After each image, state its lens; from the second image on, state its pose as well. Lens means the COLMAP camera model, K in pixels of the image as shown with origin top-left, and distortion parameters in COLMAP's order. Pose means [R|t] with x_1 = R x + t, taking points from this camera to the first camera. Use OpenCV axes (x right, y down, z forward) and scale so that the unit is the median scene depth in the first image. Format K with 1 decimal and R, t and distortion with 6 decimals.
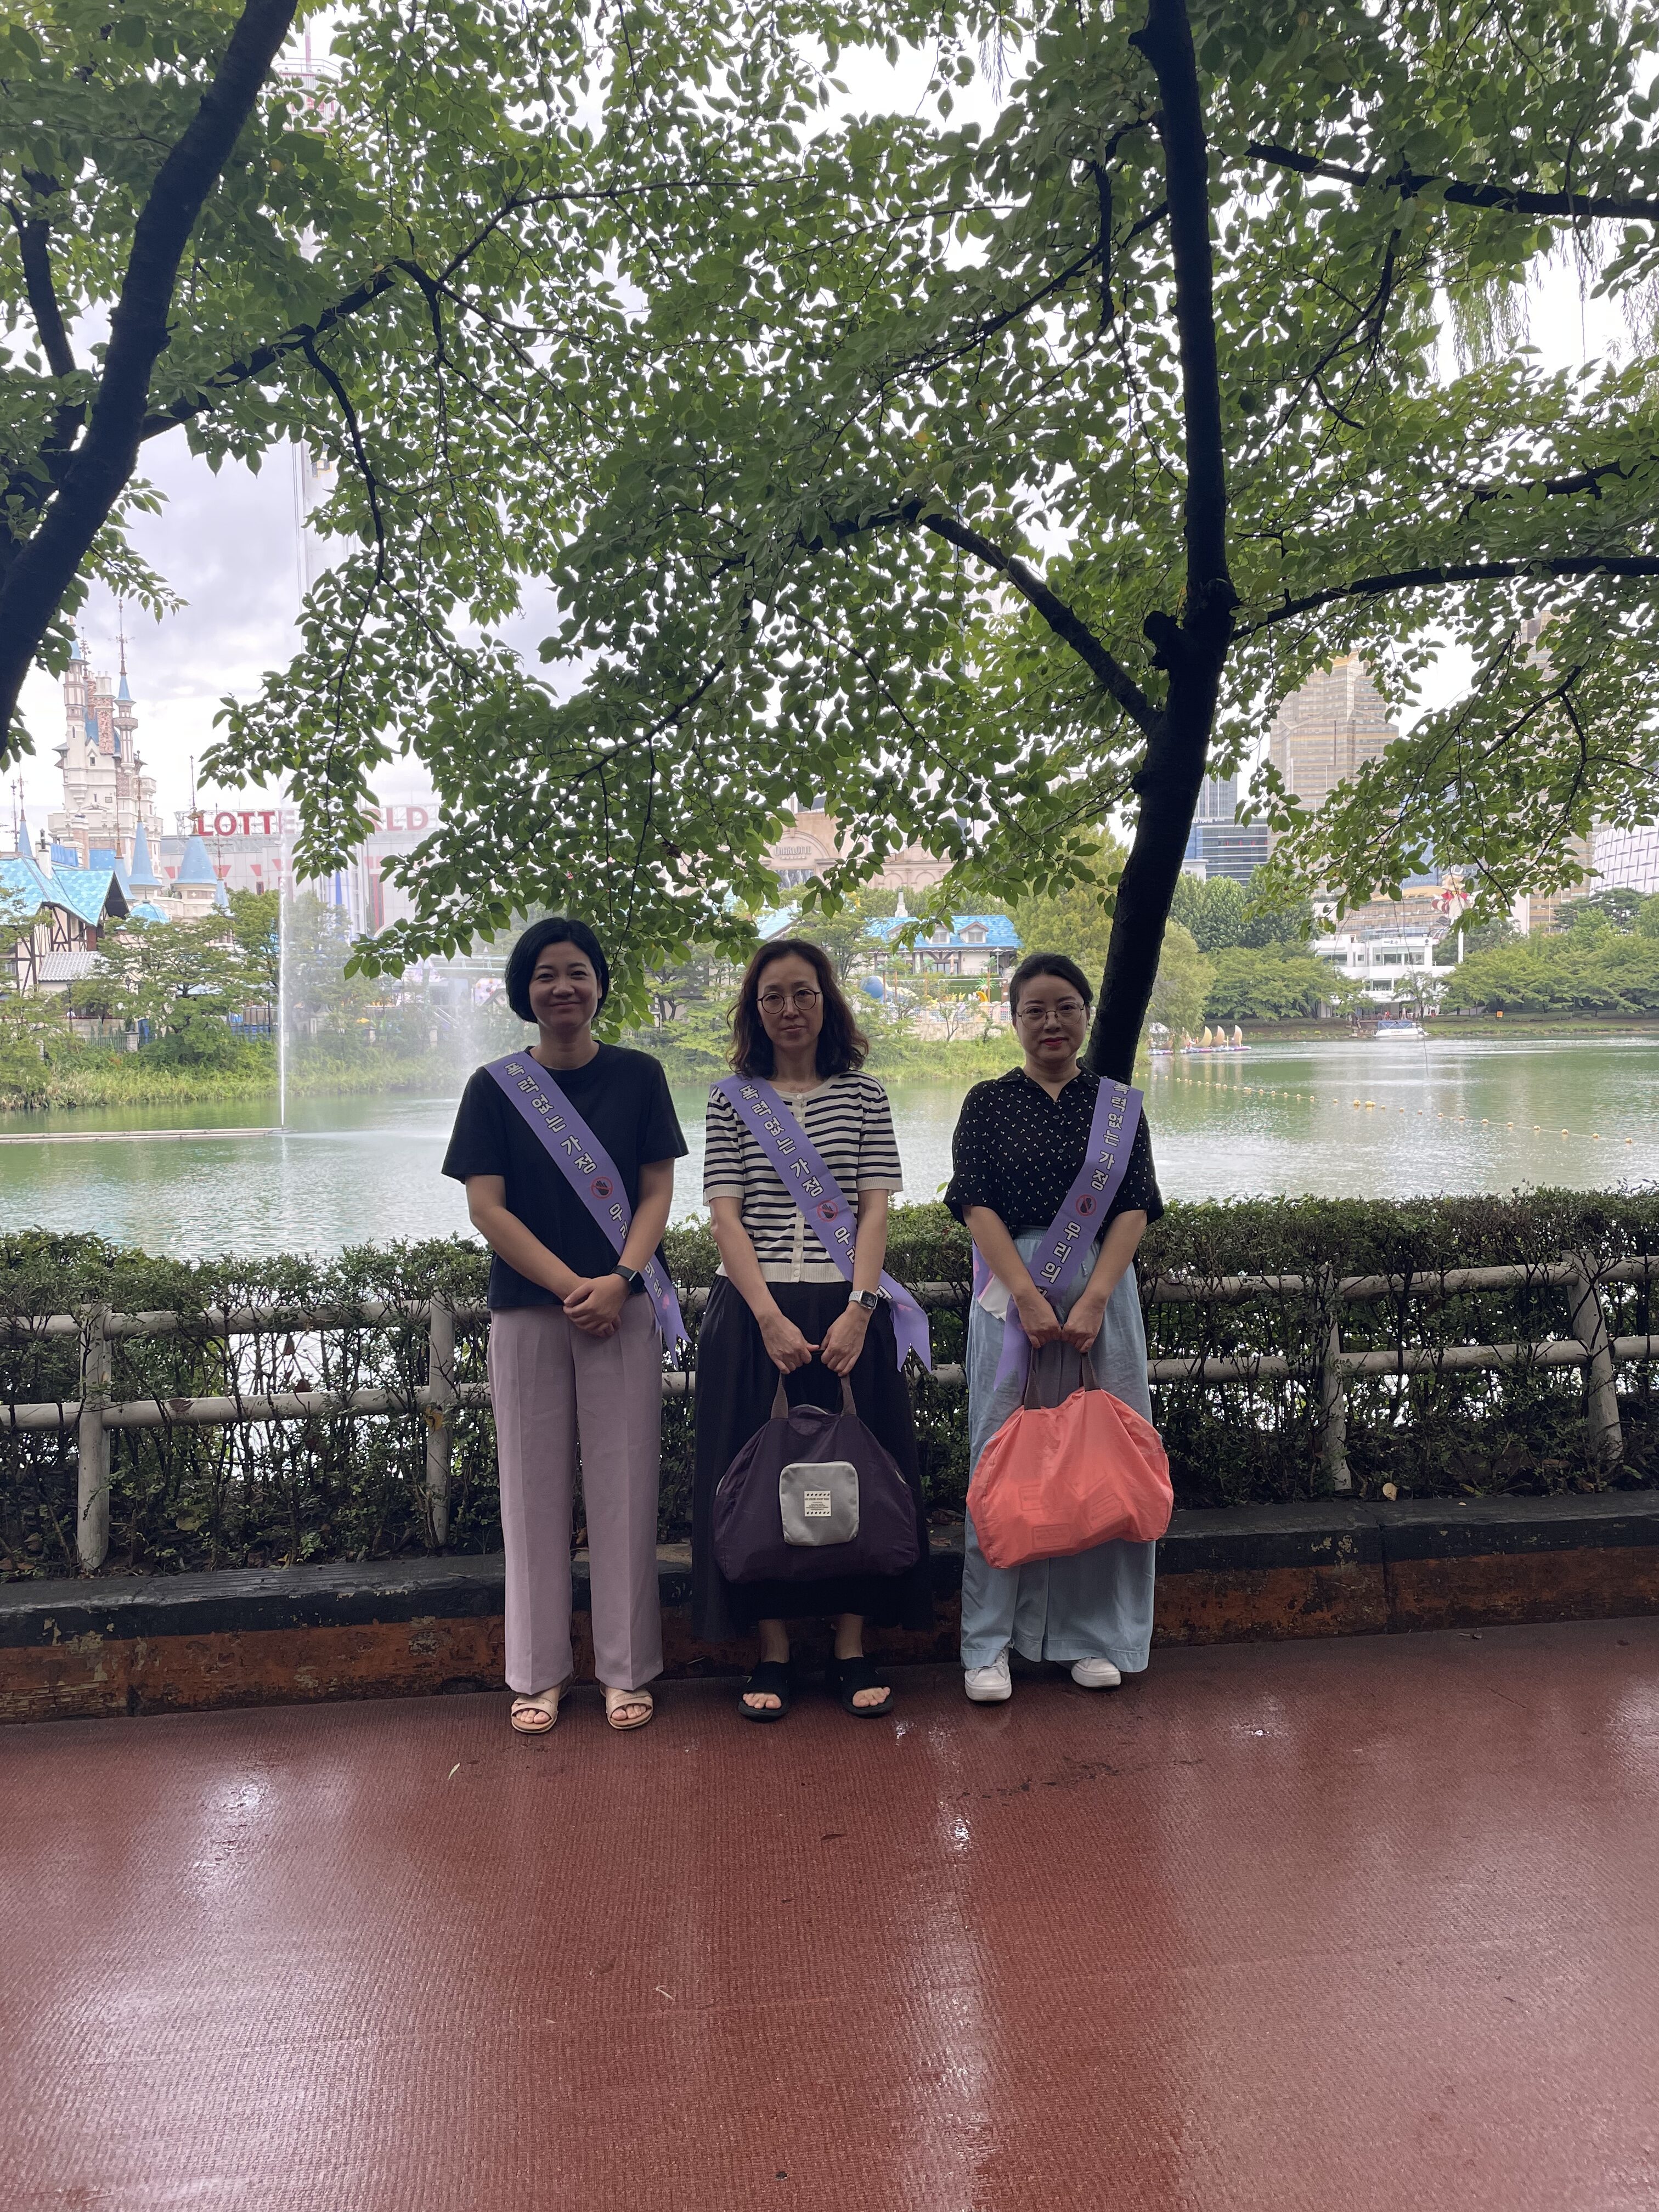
lens RADIAL K [[1678.4, 0, 844.5], [0, 1678.4, 1116.9], [0, 0, 1]] dist [0.087543, -0.109132]
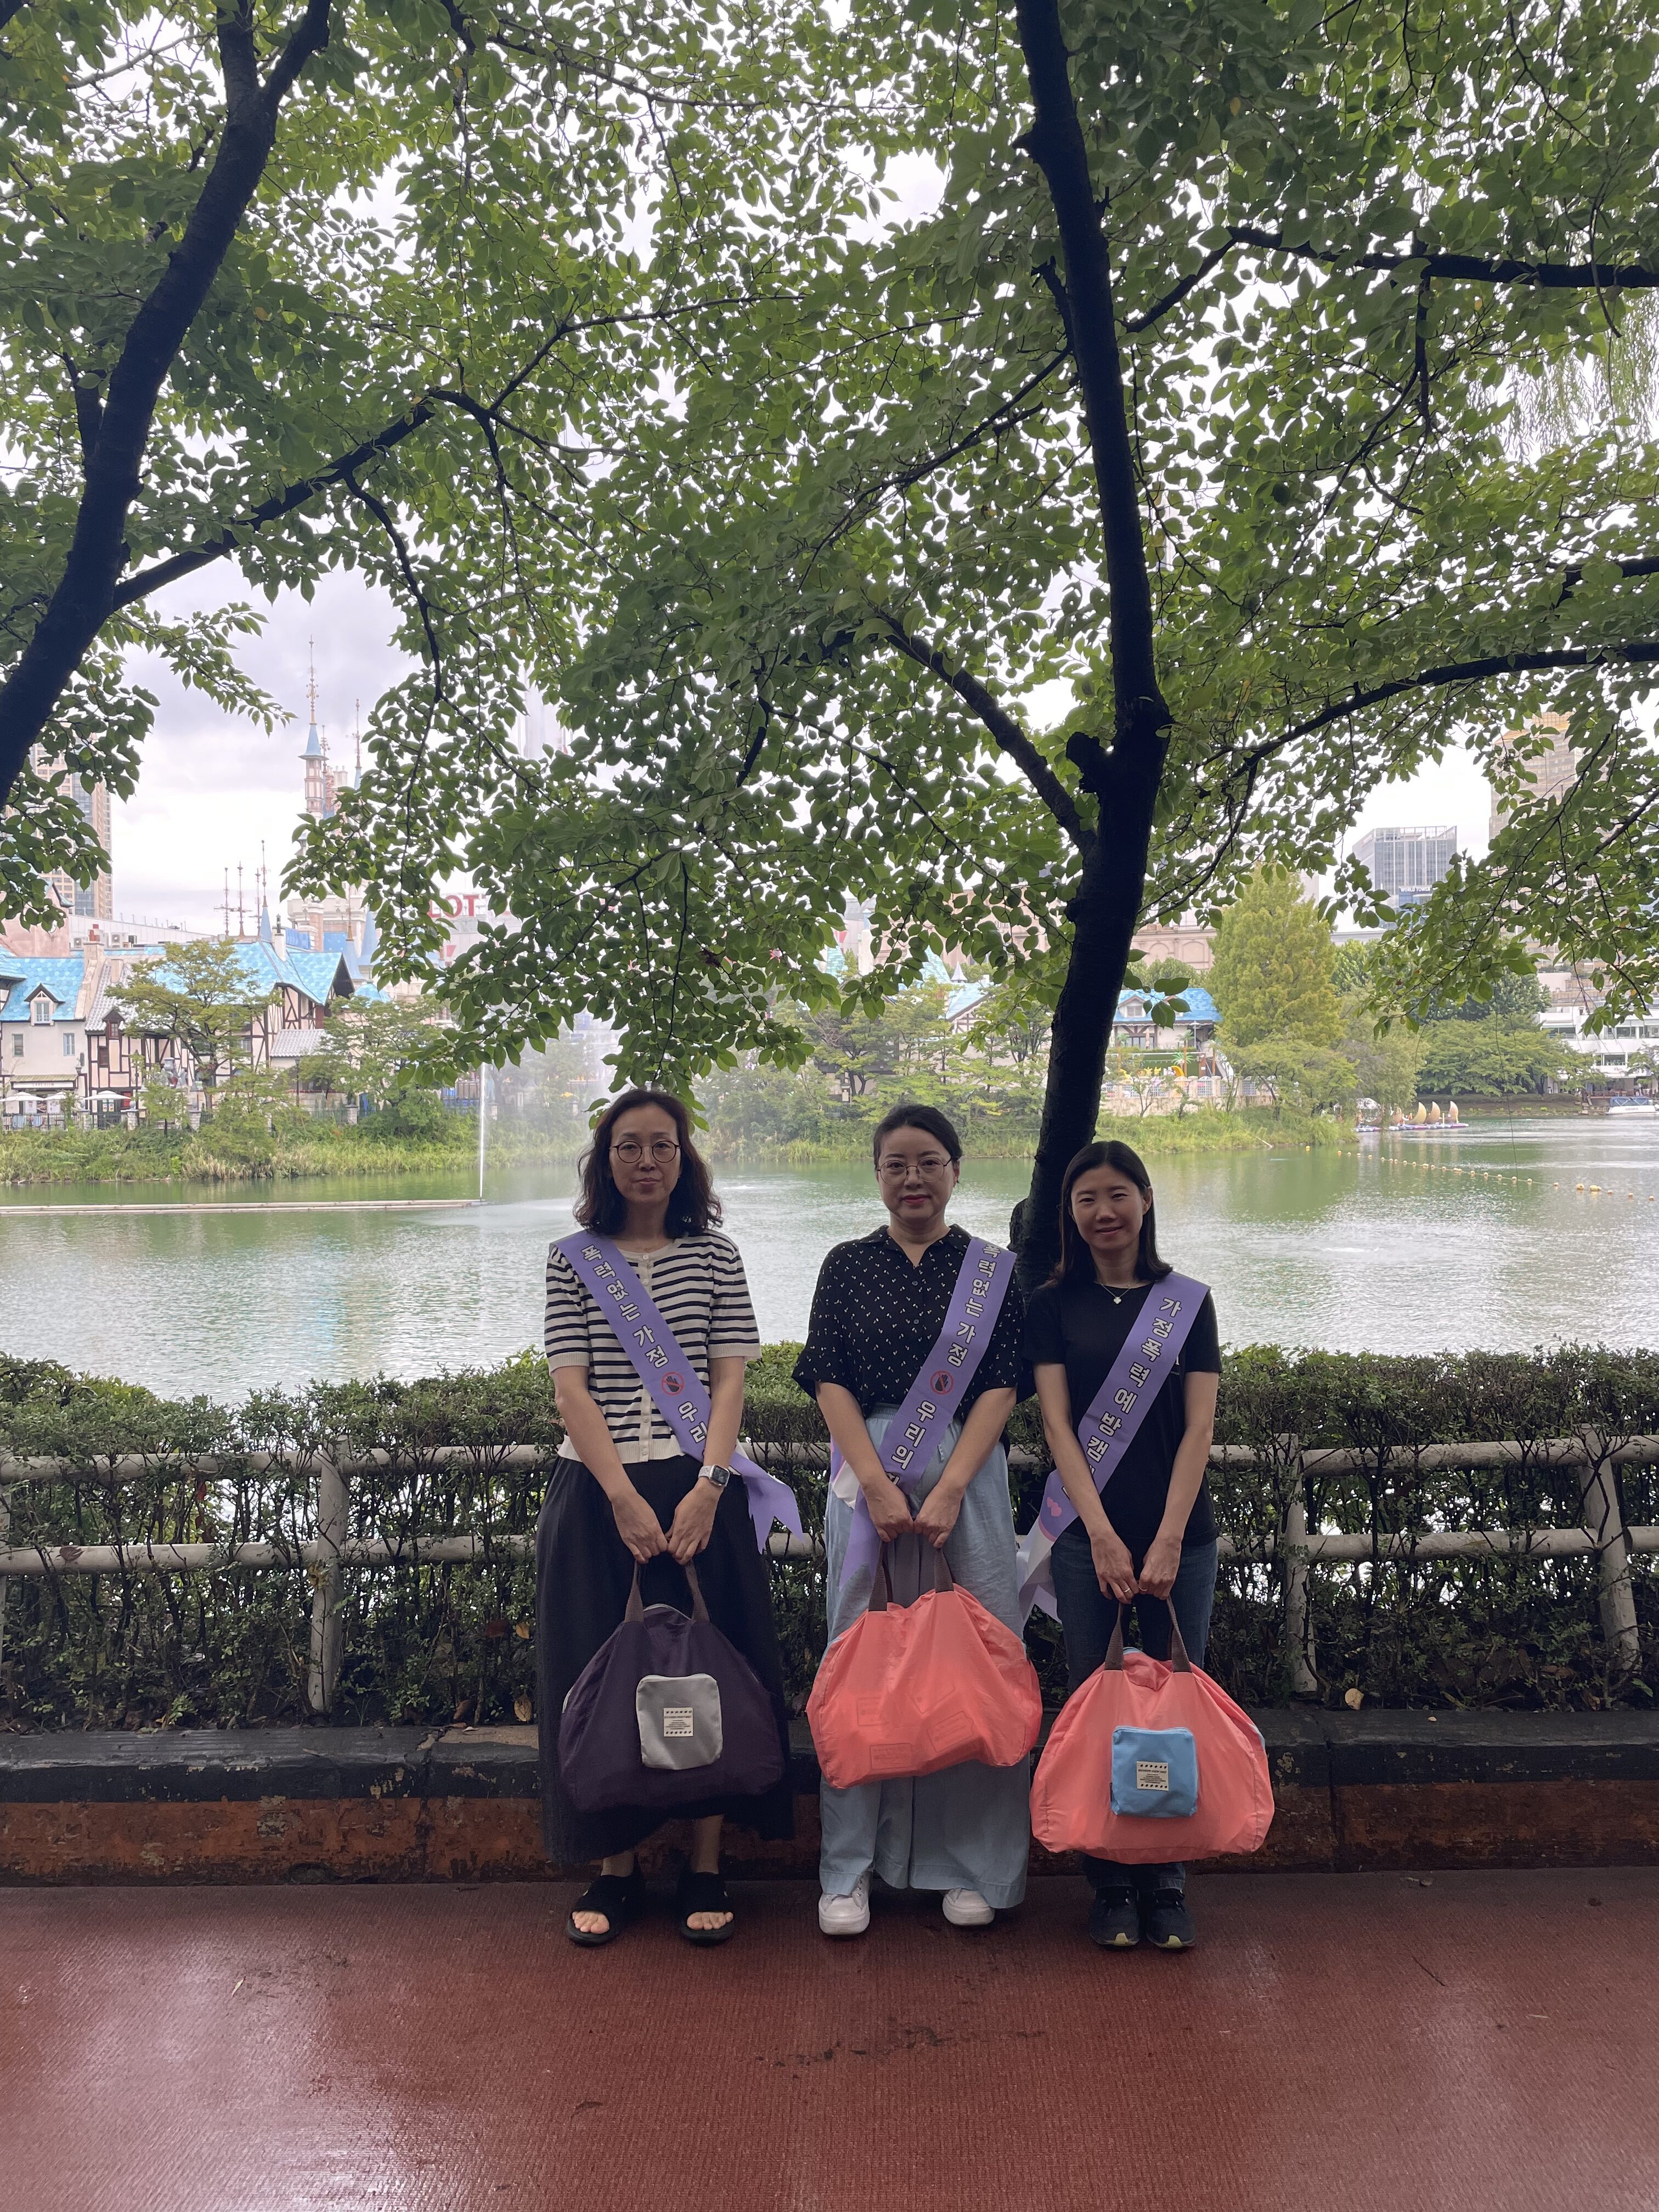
lens RADIAL K [[1678.6, 0, 829.5], [0, 1678.6, 1106.0], [0, 0, 1]] dist [0.091873, -0.120222]
pose [[0.991592, 0.003837, -0.129343, 0.094097], [-0.010158, 0.998784, -0.048248, -0.025331], [0.129001, 0.049156, 0.990425, 0.037239]]
